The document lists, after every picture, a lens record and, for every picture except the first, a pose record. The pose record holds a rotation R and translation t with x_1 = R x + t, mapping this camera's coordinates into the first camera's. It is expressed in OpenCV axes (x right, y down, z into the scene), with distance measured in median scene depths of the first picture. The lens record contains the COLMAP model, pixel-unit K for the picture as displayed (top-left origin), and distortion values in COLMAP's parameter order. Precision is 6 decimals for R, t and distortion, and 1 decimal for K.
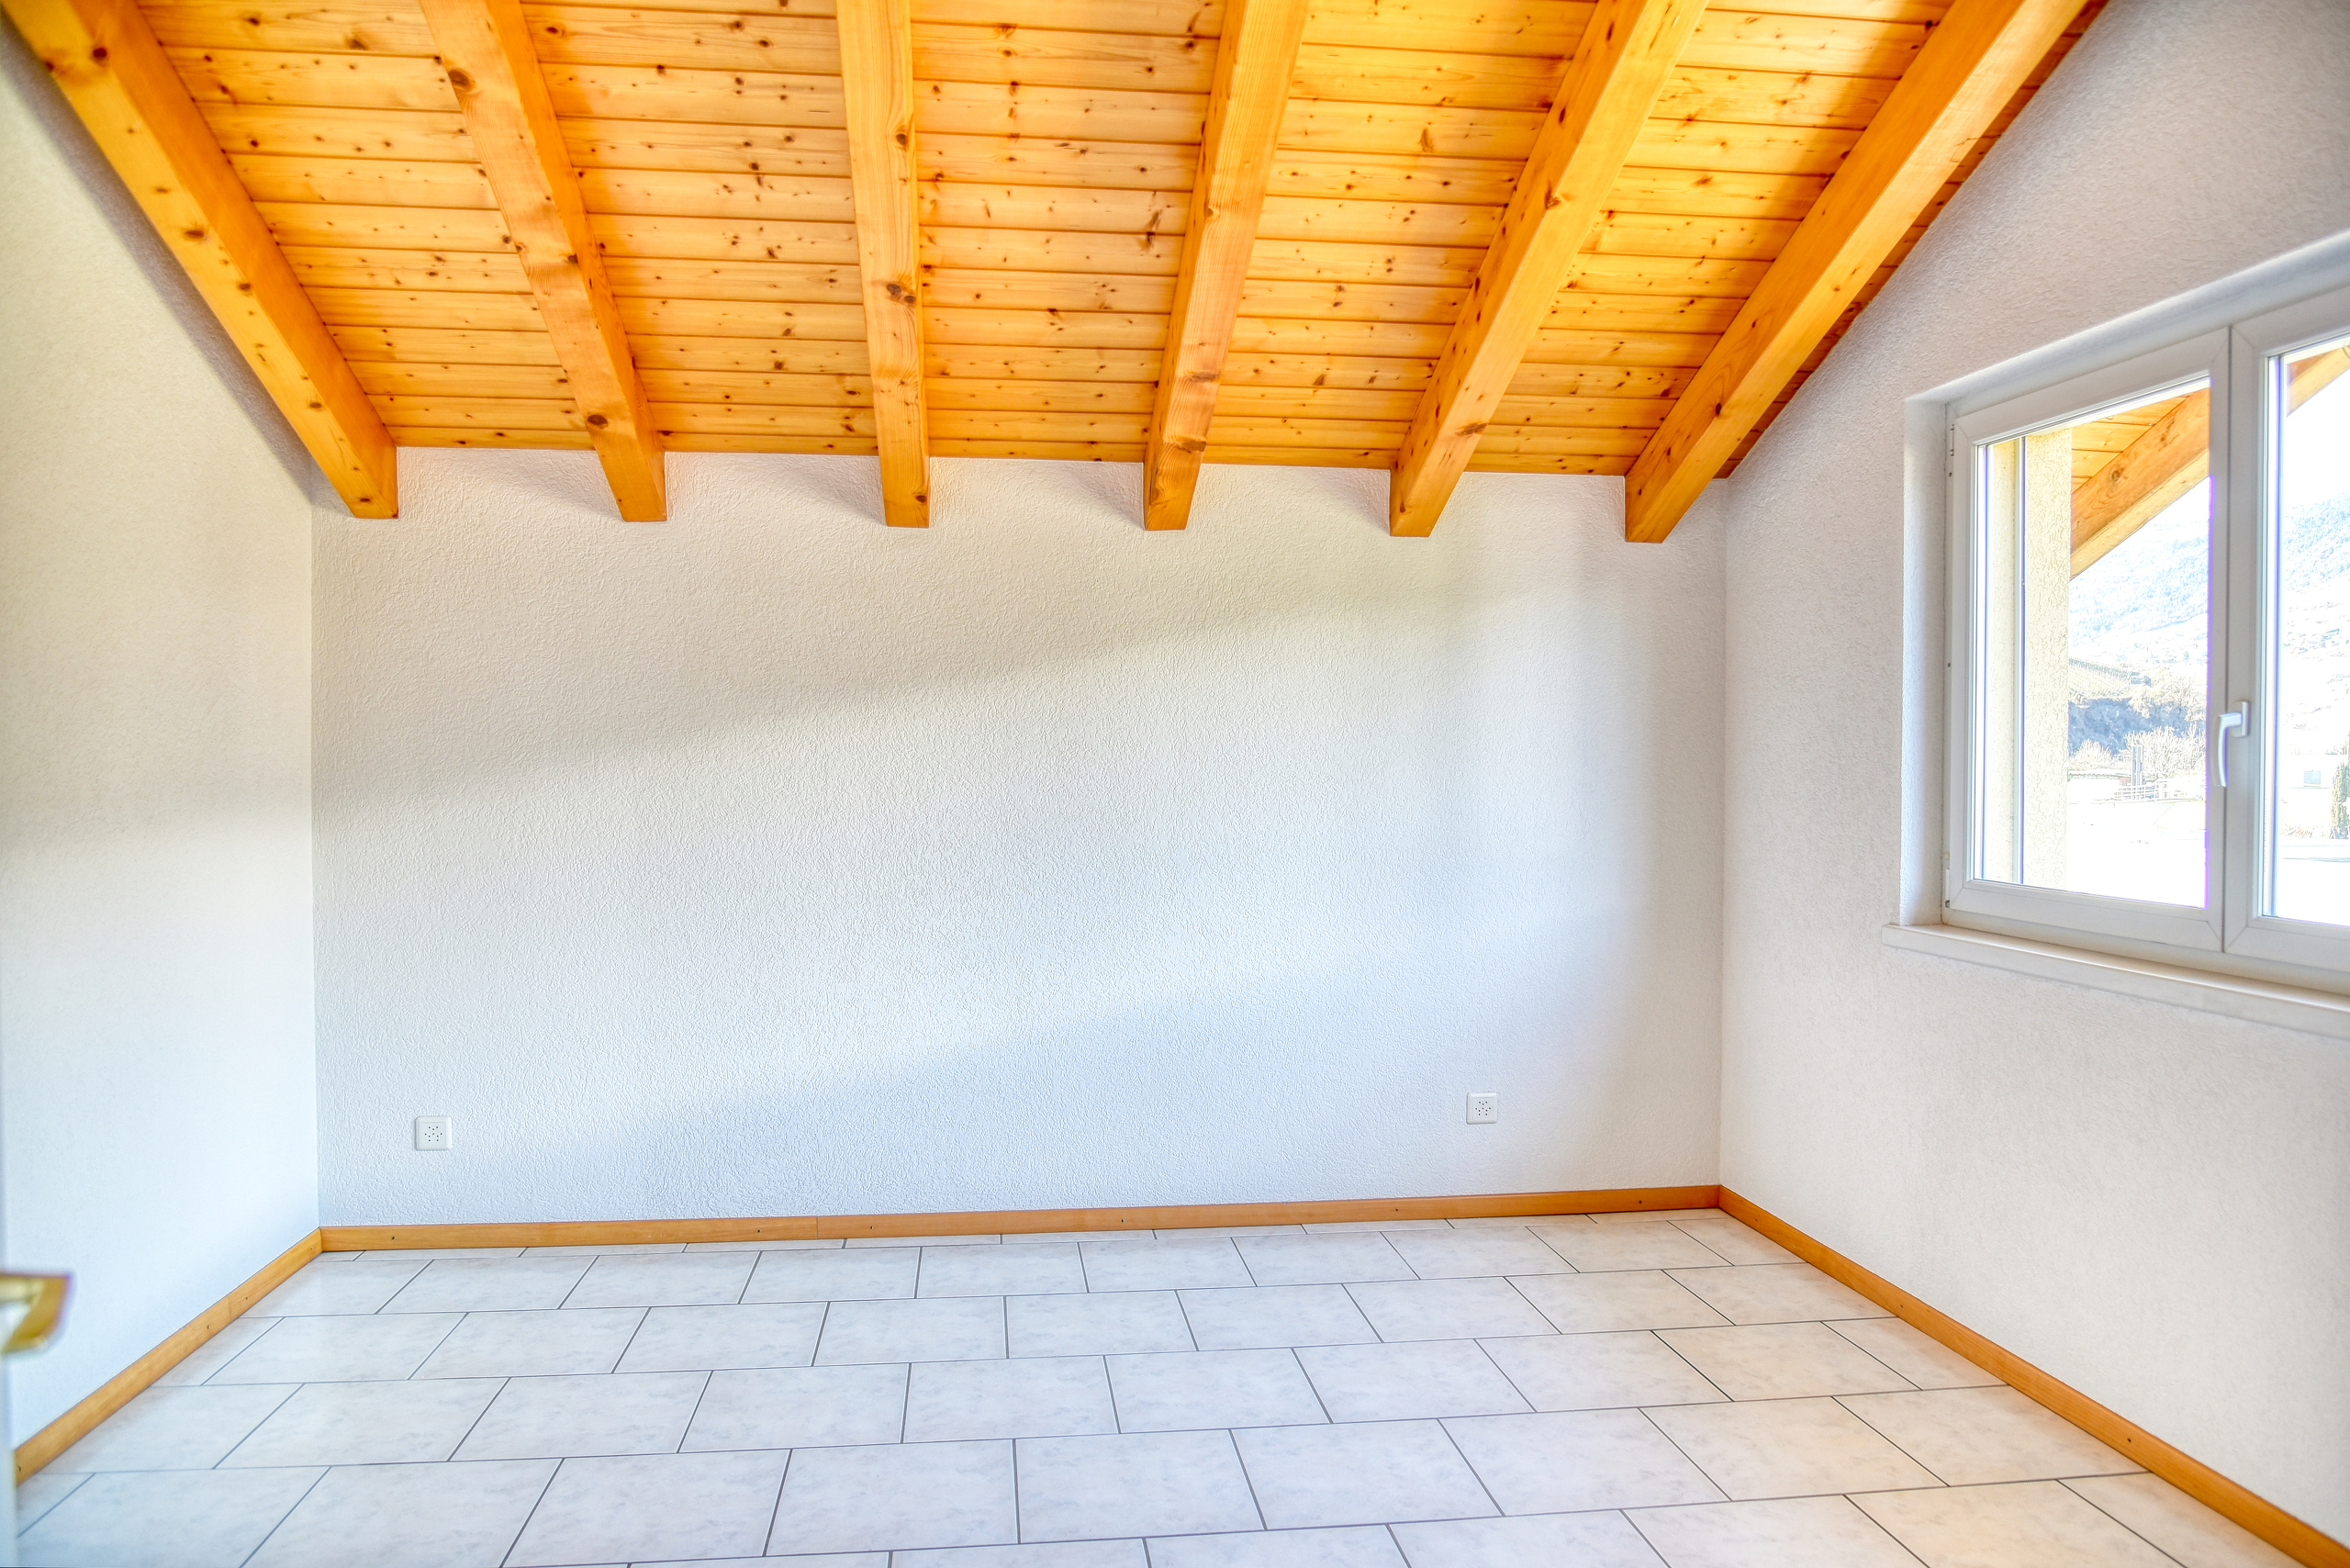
lens RADIAL K [[1585.4, 0, 1182.9], [0, 1585.4, 780.9], [0, 0, 1]] dist [-0.026480, 0.002831]
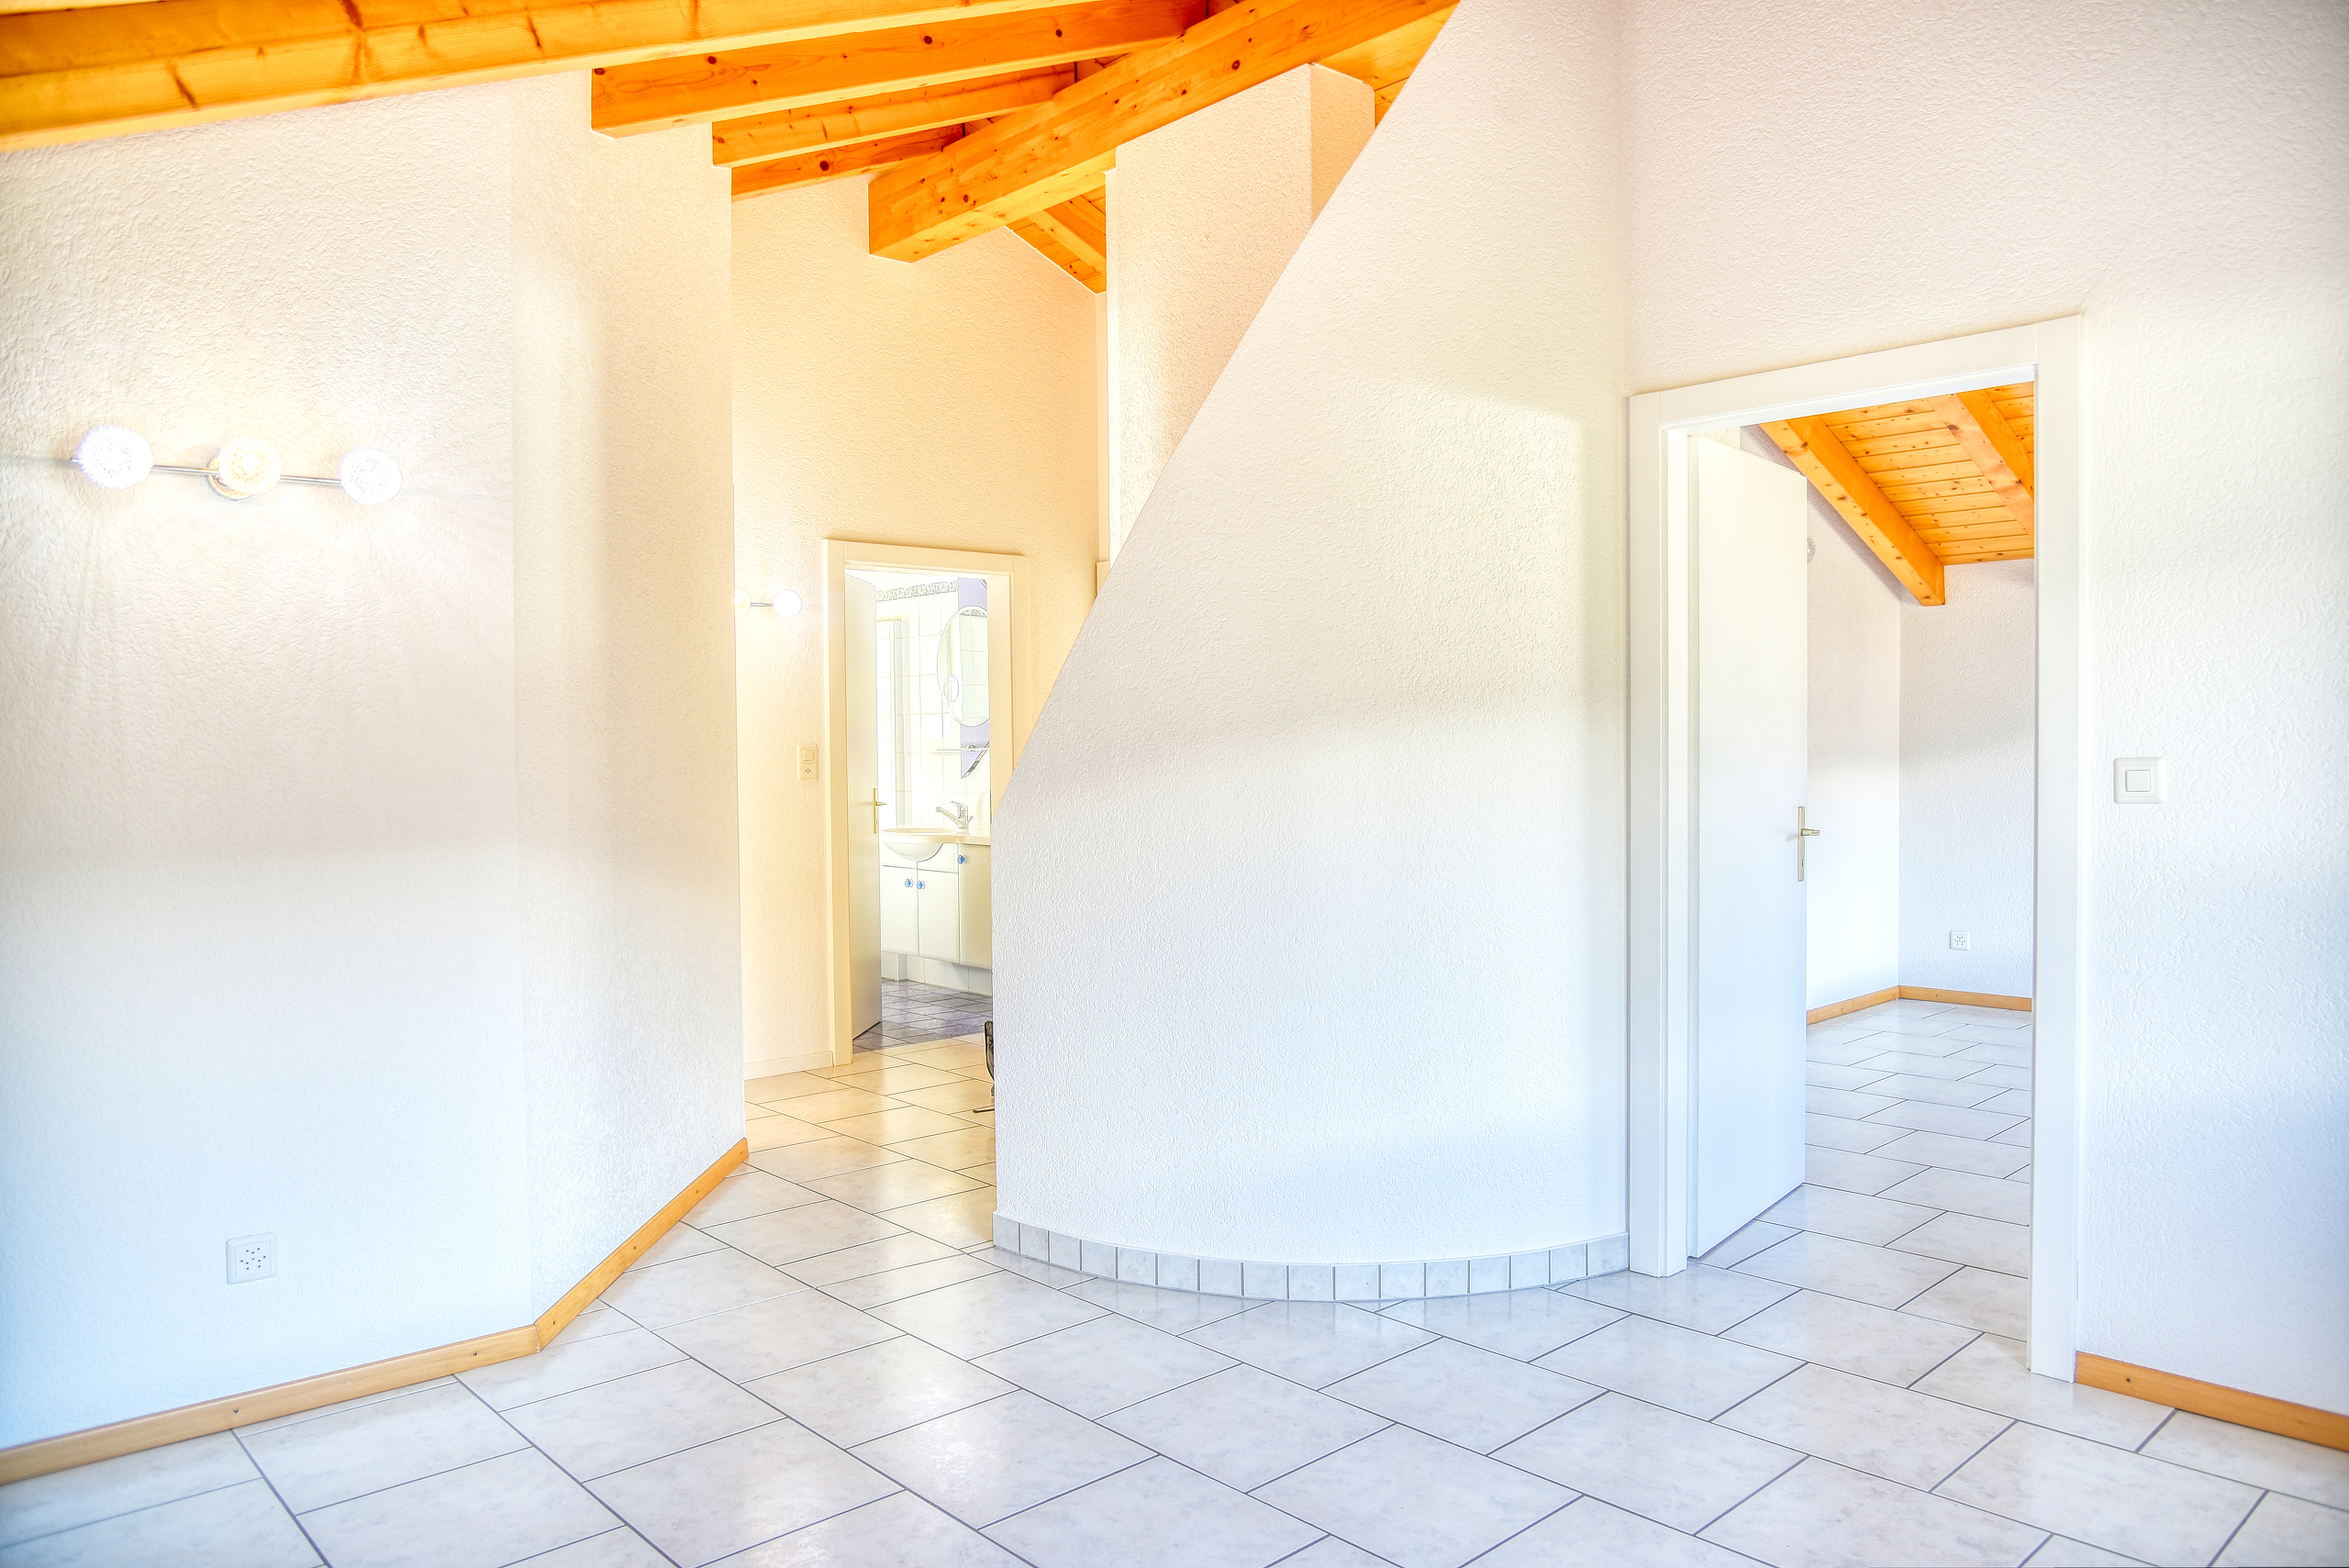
lens RADIAL K [[1584.6, 0, 1186.6], [0, 1584.6, 782.1], [0, 0, 1]] dist [-0.026480, 0.002831]
pose [[0.577237, 0.014163, -0.816454, 0.576321], [0.000551, 0.999843, 0.017733, 0.007351], [0.816576, -0.010686, 0.577138, -0.915986]]
